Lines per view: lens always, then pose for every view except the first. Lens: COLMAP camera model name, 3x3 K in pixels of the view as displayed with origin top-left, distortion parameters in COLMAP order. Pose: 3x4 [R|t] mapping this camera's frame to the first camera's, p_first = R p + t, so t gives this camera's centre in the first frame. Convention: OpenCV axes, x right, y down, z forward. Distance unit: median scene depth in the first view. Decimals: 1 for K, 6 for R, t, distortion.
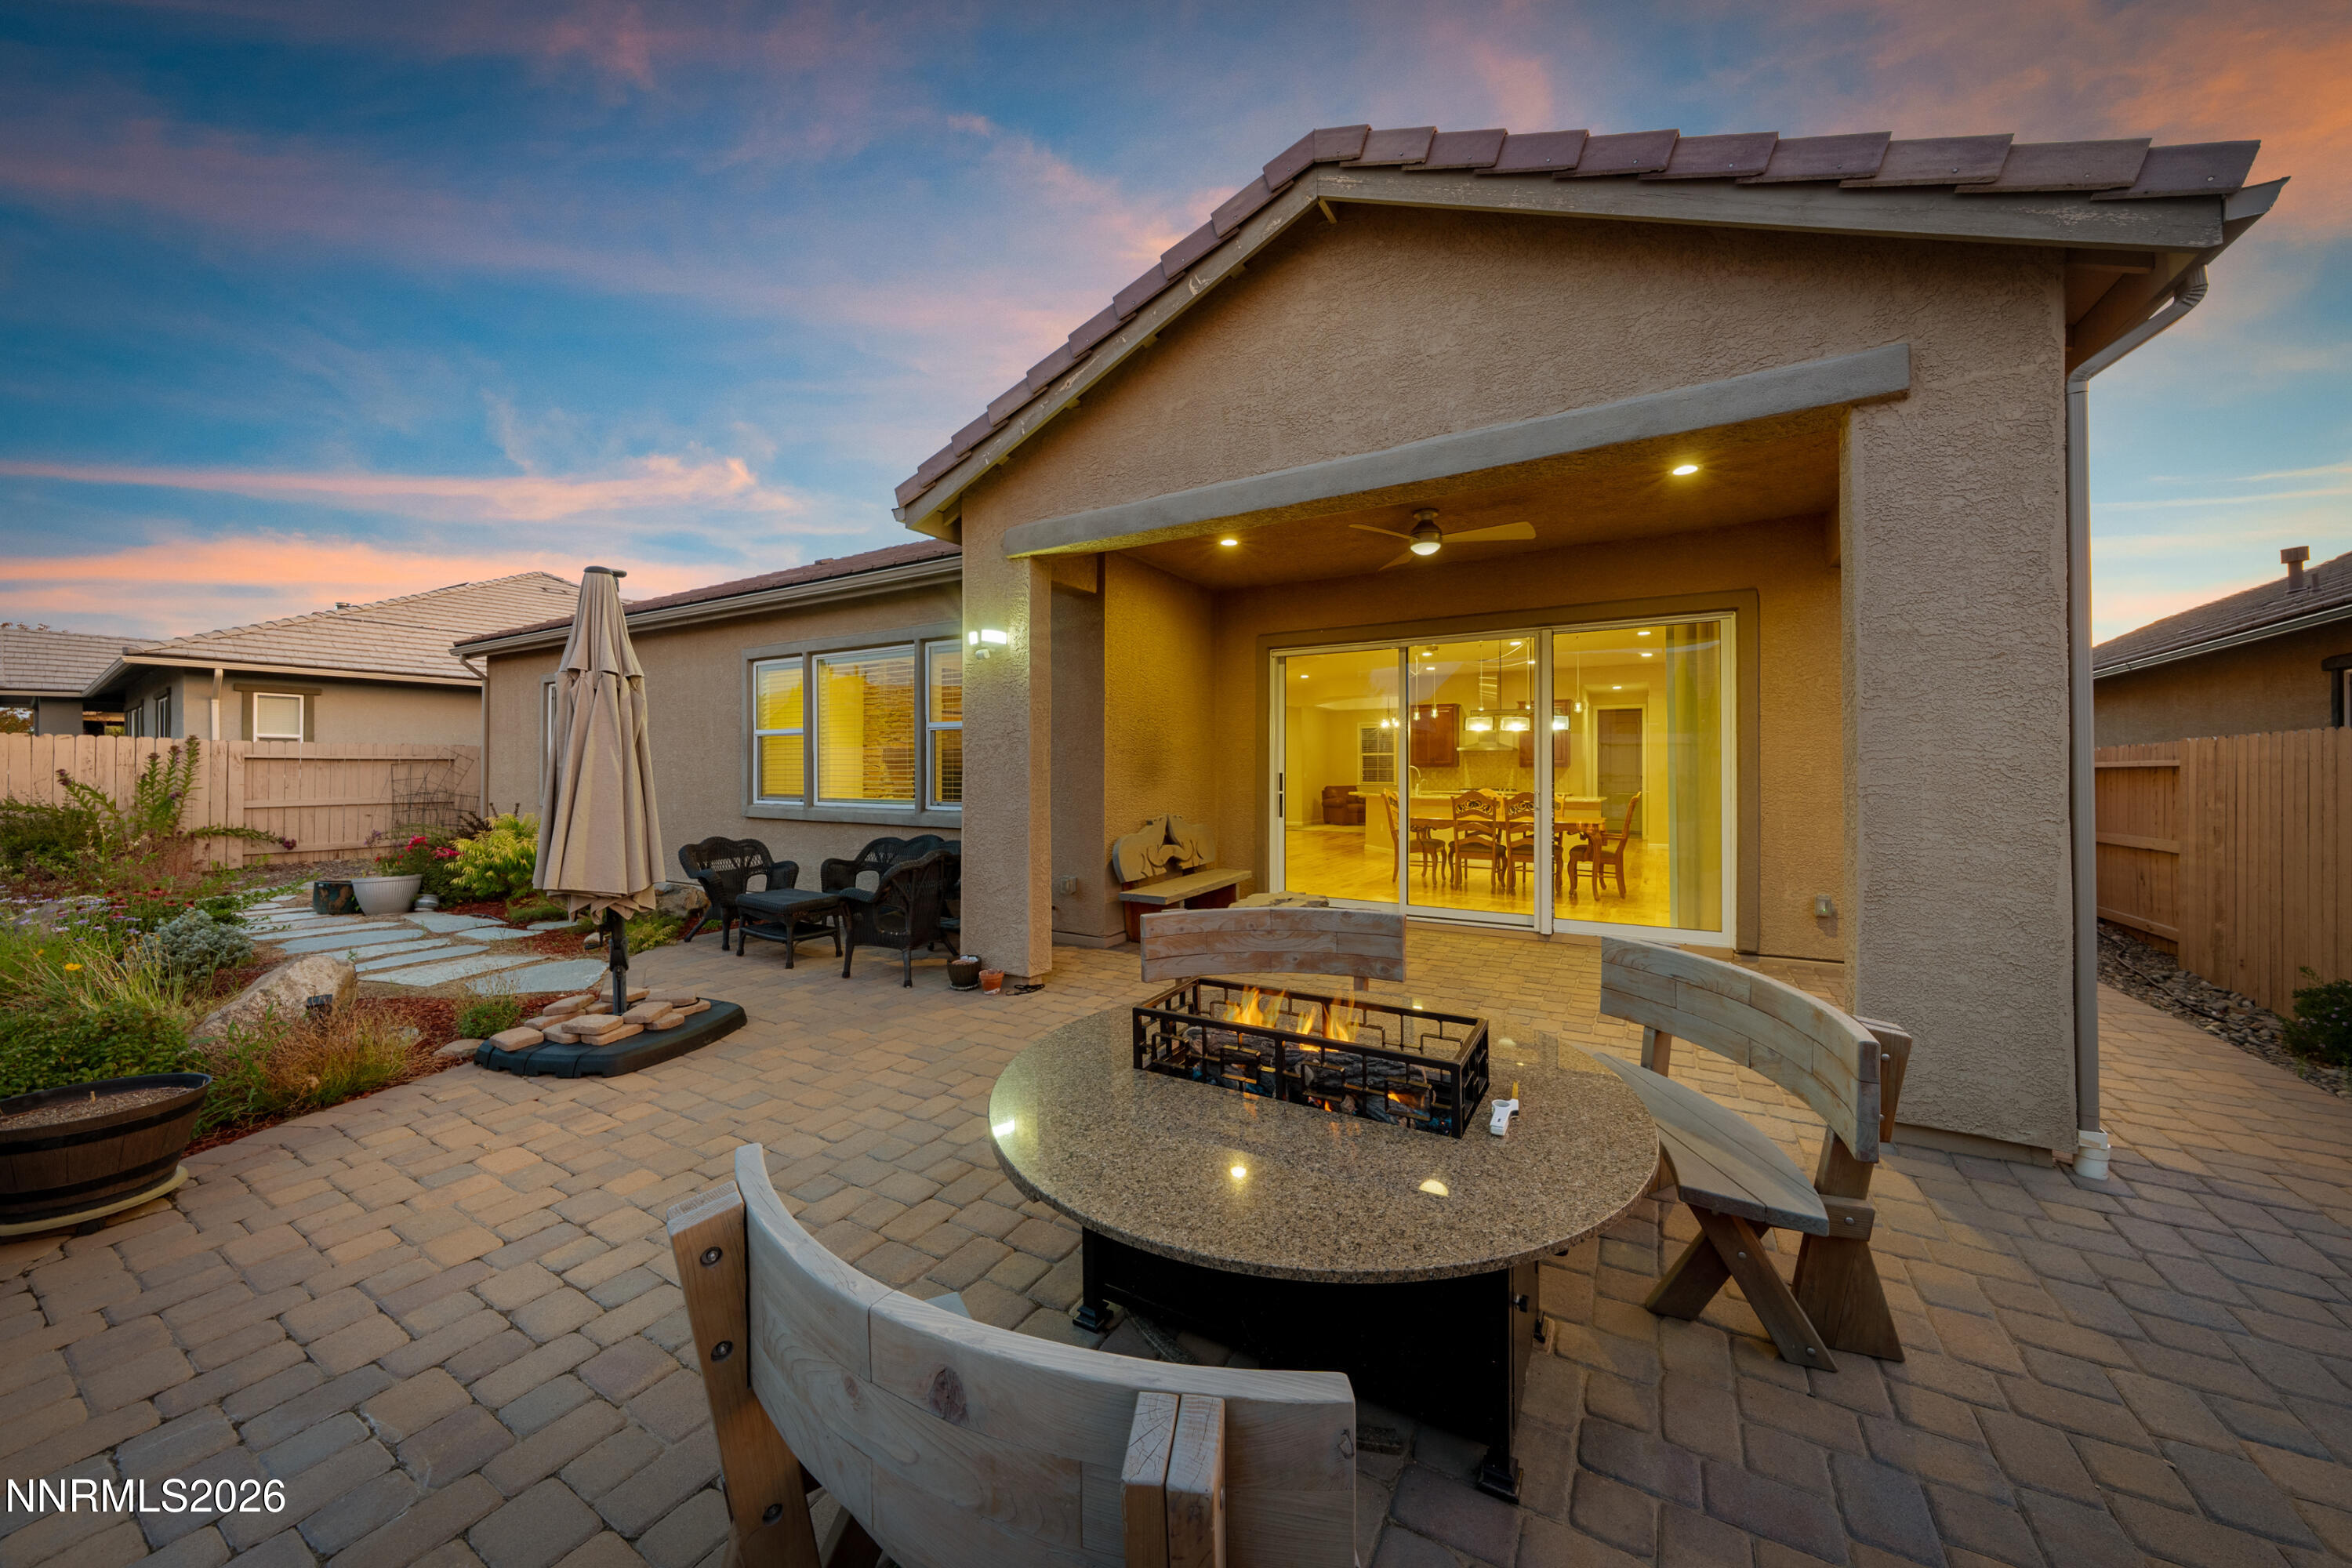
lens RADIAL K [[805.2, 0, 1187.0], [0, 805.2, 780.4], [0, 0, 1]] dist [0.000324, -0.000206]
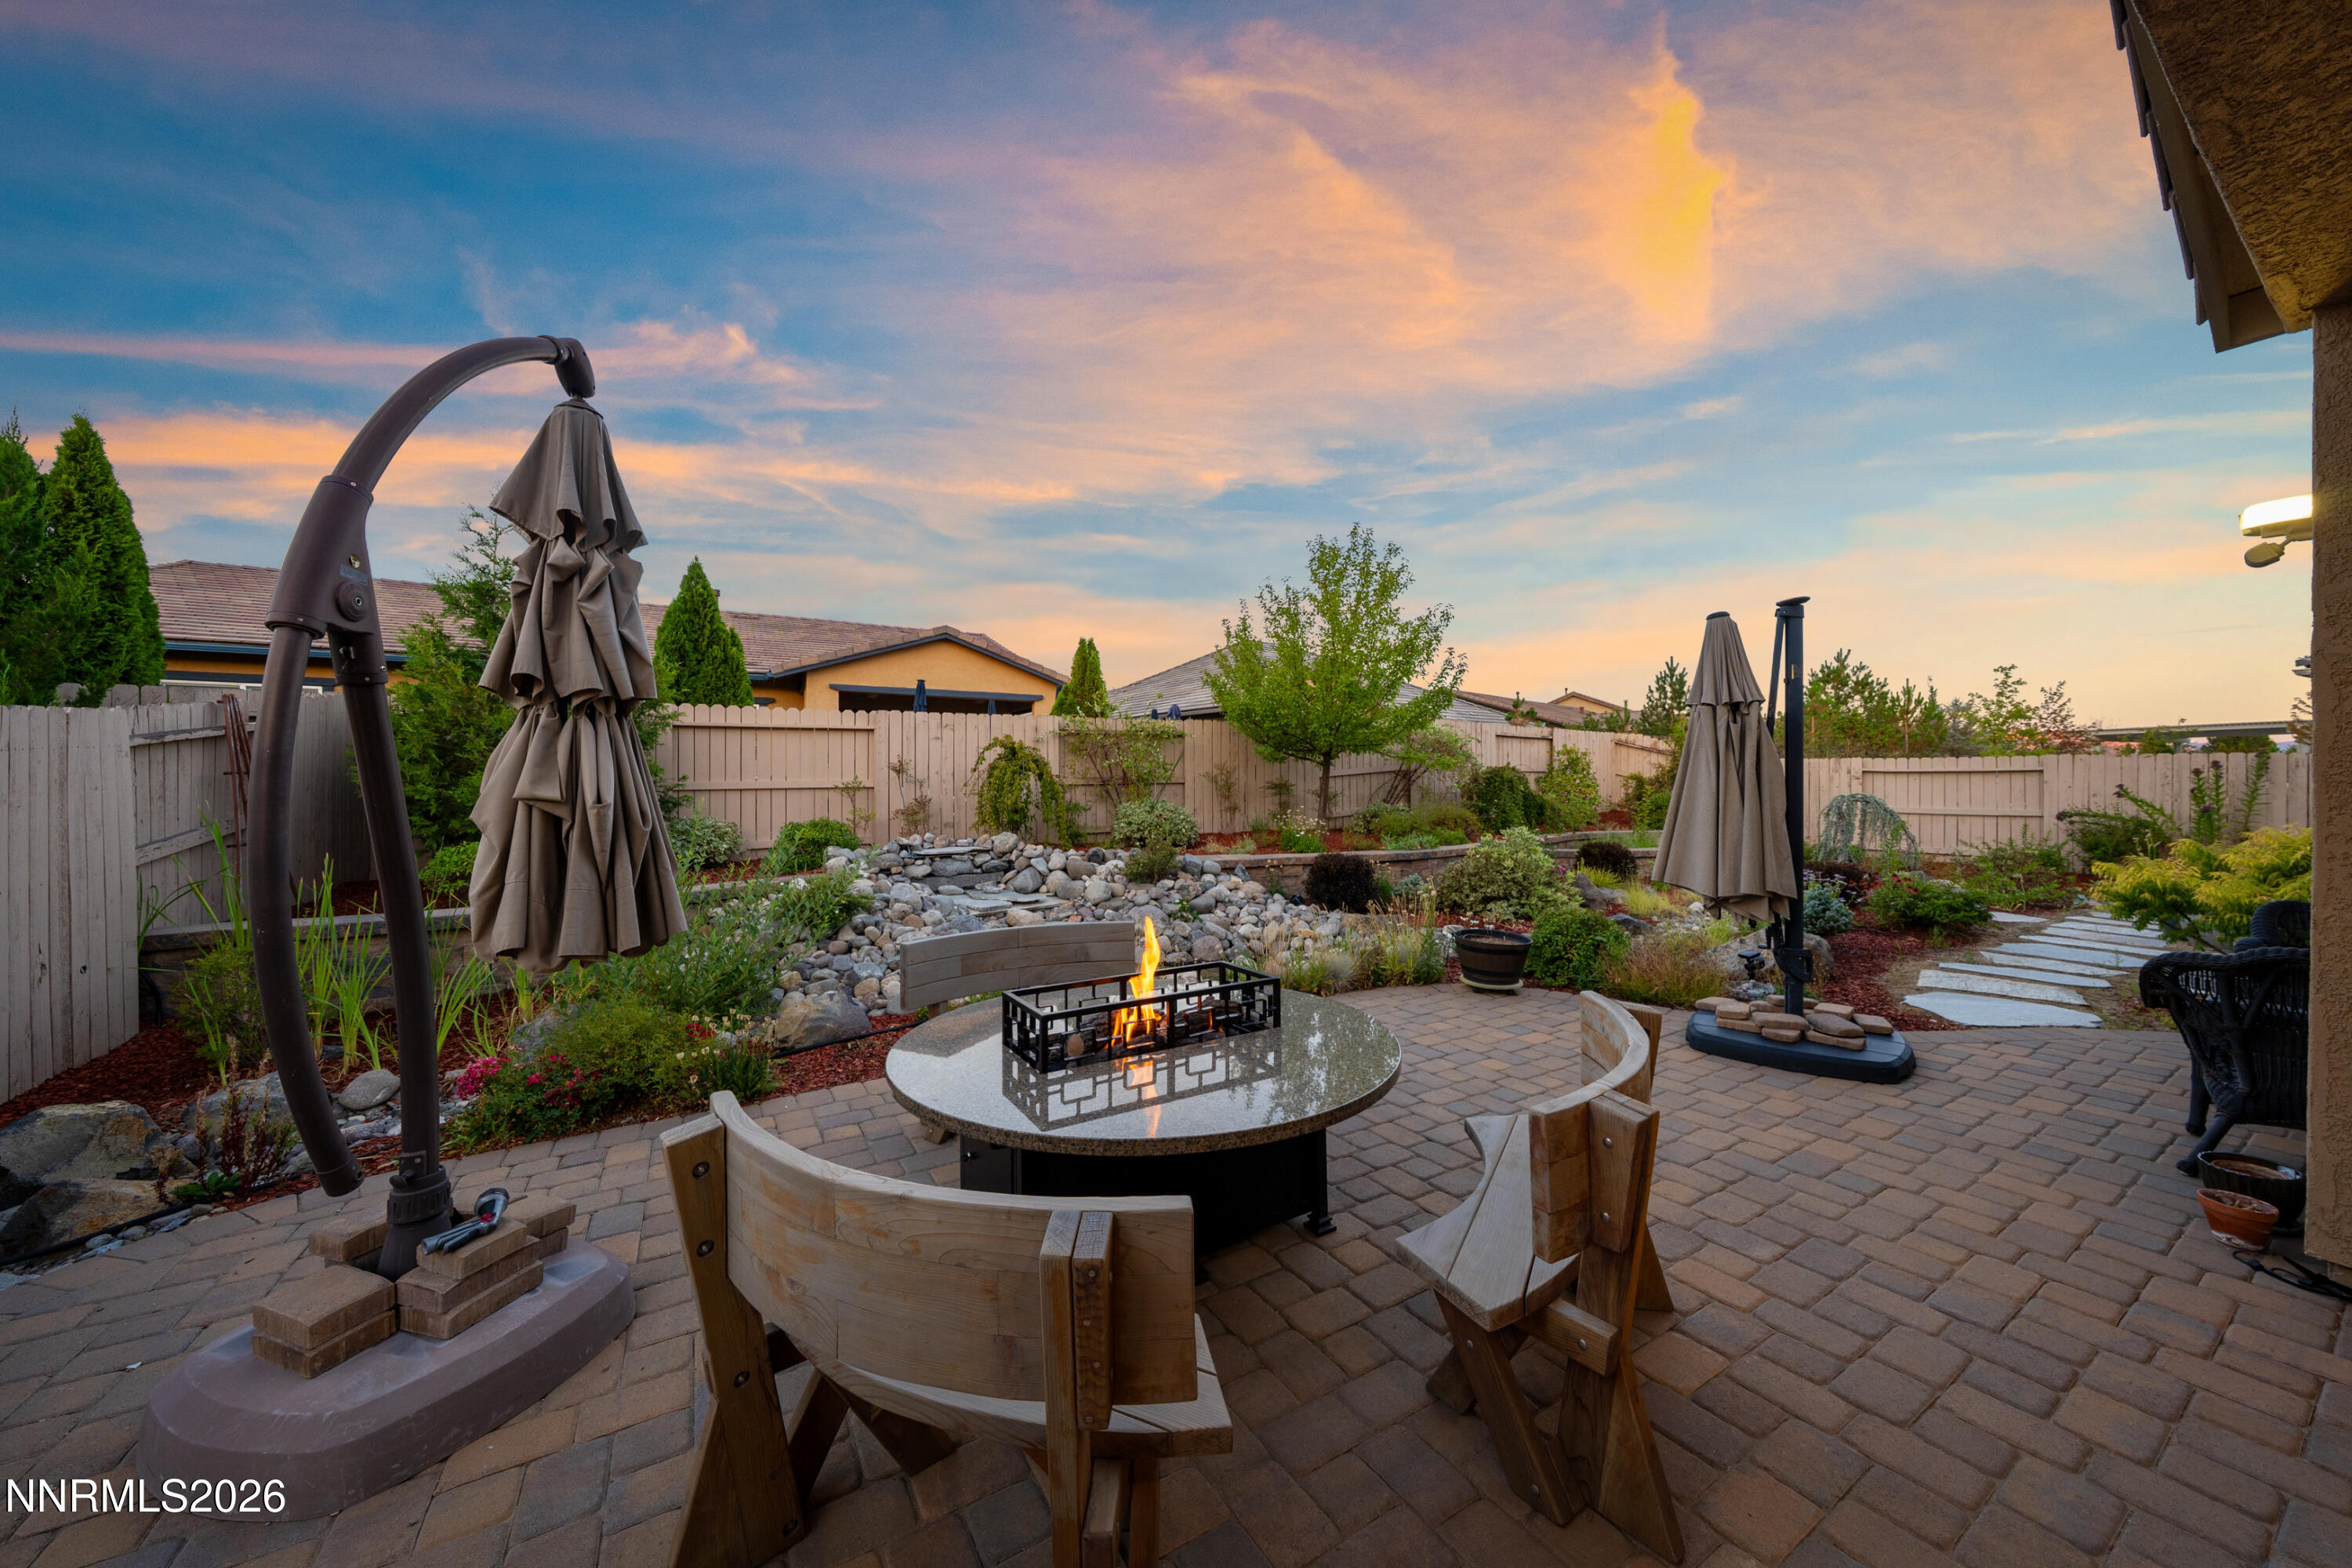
lens RADIAL K [[805.2, 0, 1187.0], [0, 805.2, 780.4], [0, 0, 1]] dist [0.000324, -0.000206]
pose [[-0.472511, -0.005199, -0.881309, 0.291553], [-0.010703, 0.999943, -0.000161, -0.005117], [0.881260, 0.009356, -0.472540, 0.397945]]
